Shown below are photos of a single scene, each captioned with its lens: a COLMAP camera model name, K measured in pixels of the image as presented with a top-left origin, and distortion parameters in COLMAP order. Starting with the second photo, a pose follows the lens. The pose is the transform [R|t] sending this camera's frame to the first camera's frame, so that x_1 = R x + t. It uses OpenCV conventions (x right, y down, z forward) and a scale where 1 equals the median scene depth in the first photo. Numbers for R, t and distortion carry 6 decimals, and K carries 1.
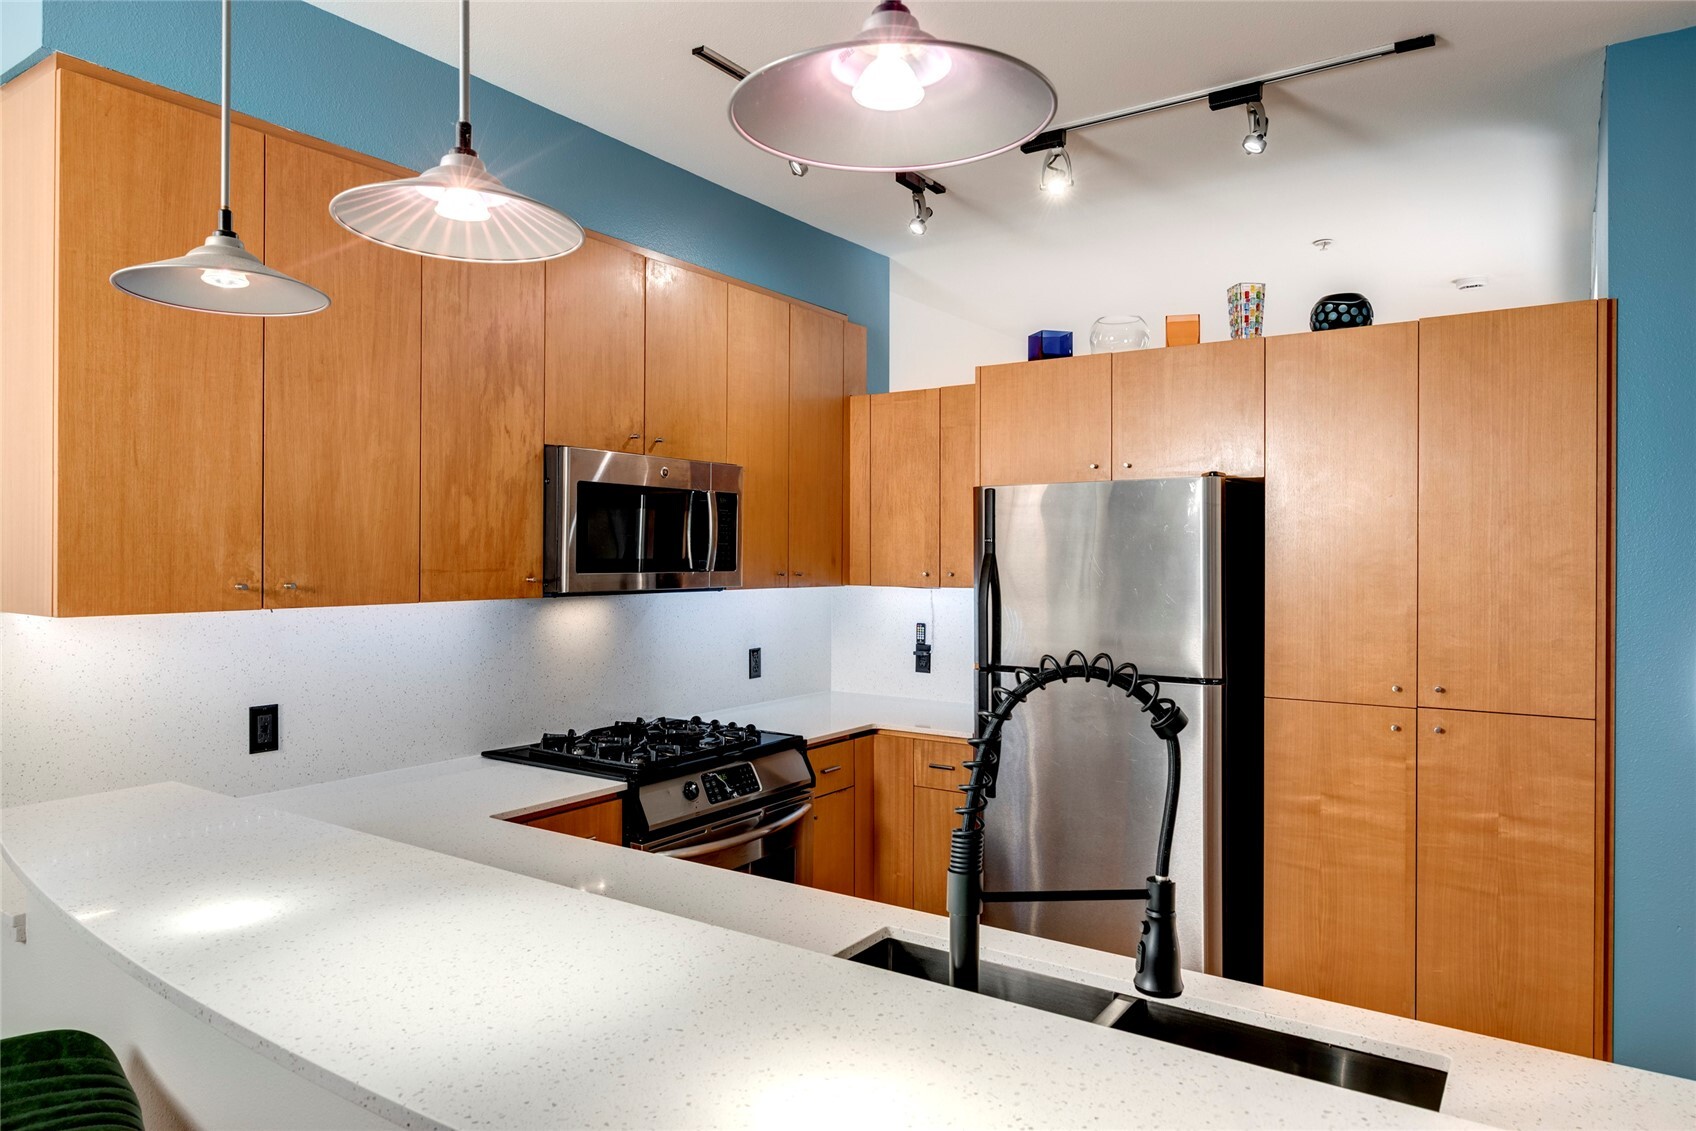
lens RADIAL K [[1093.6, 0, 871.7], [0, 1093.6, 561.4], [0, 0, 1]] dist [-0.002673, -0.002242]
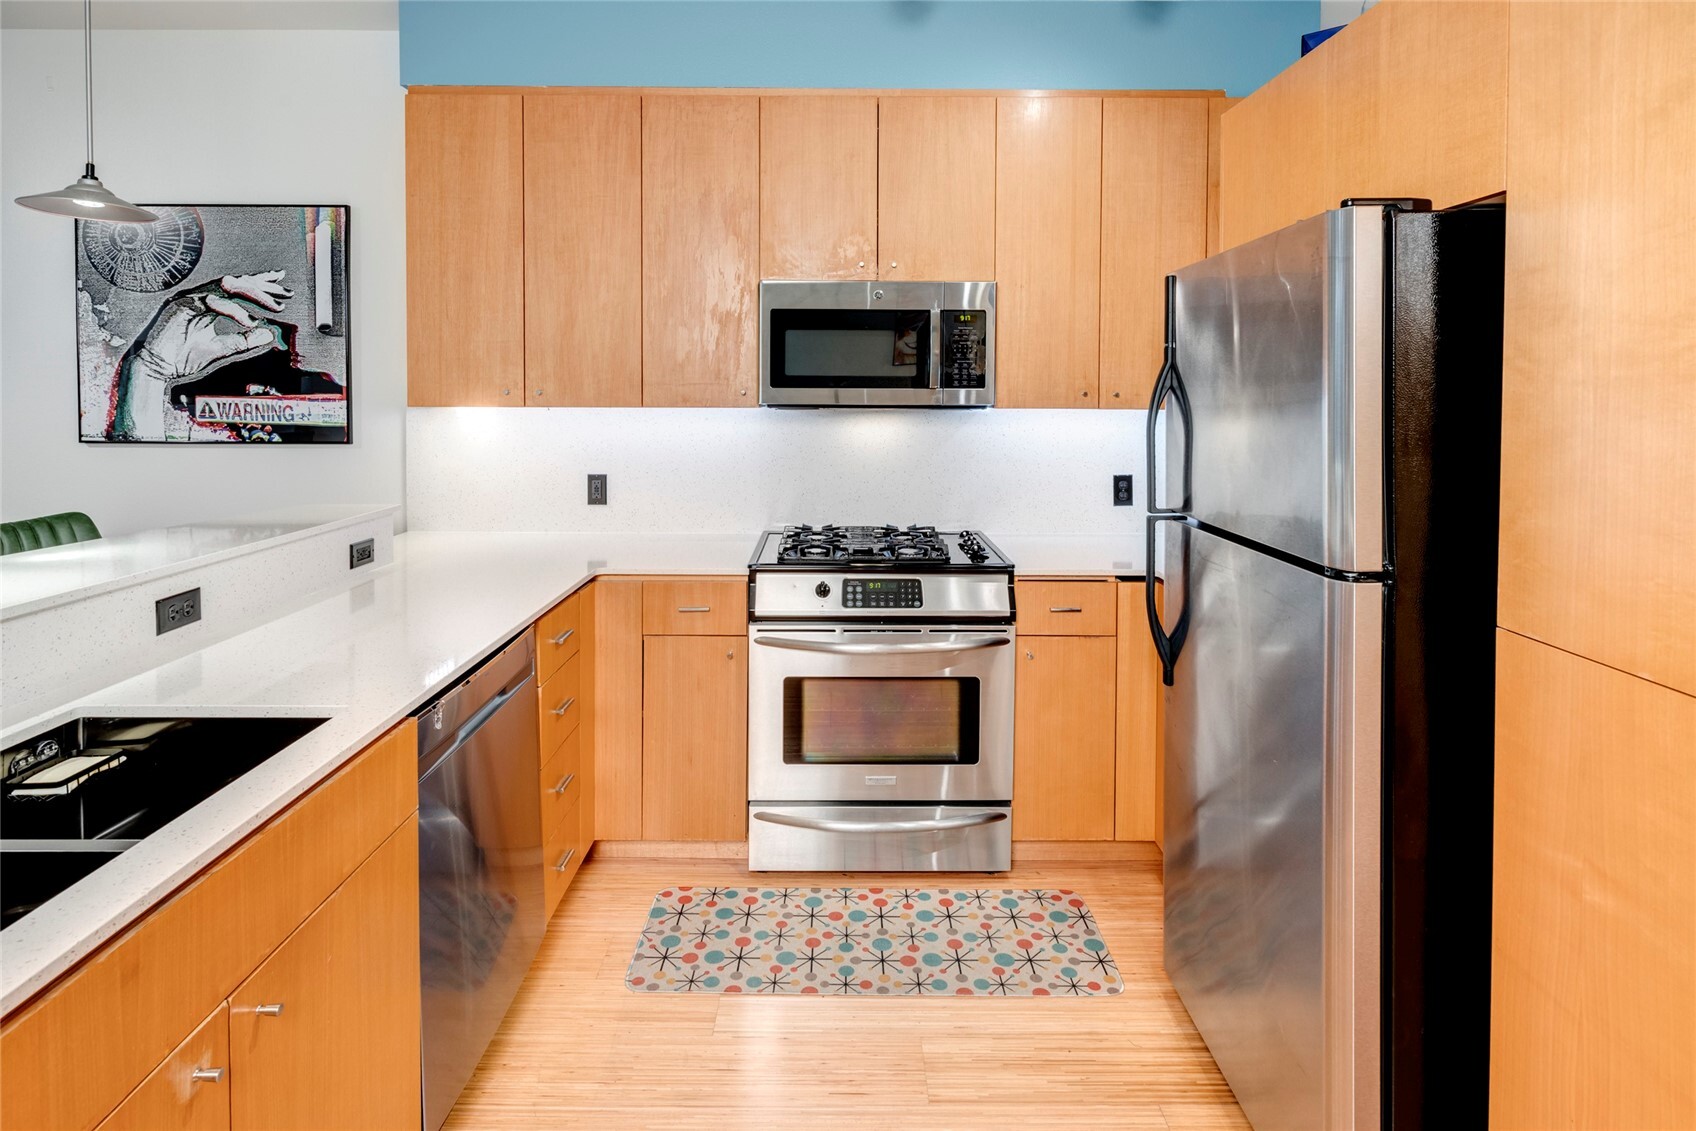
lens RADIAL K [[876.8, 0, 836.5], [0, 876.8, 413.1], [0, 0, 1]] dist [0.001094, -0.000151]
pose [[0.543418, 0.019065, -0.839245, 0.594116], [-0.007449, 0.999812, 0.017890, 0.022481], [0.839429, -0.003470, 0.543458, 0.579897]]
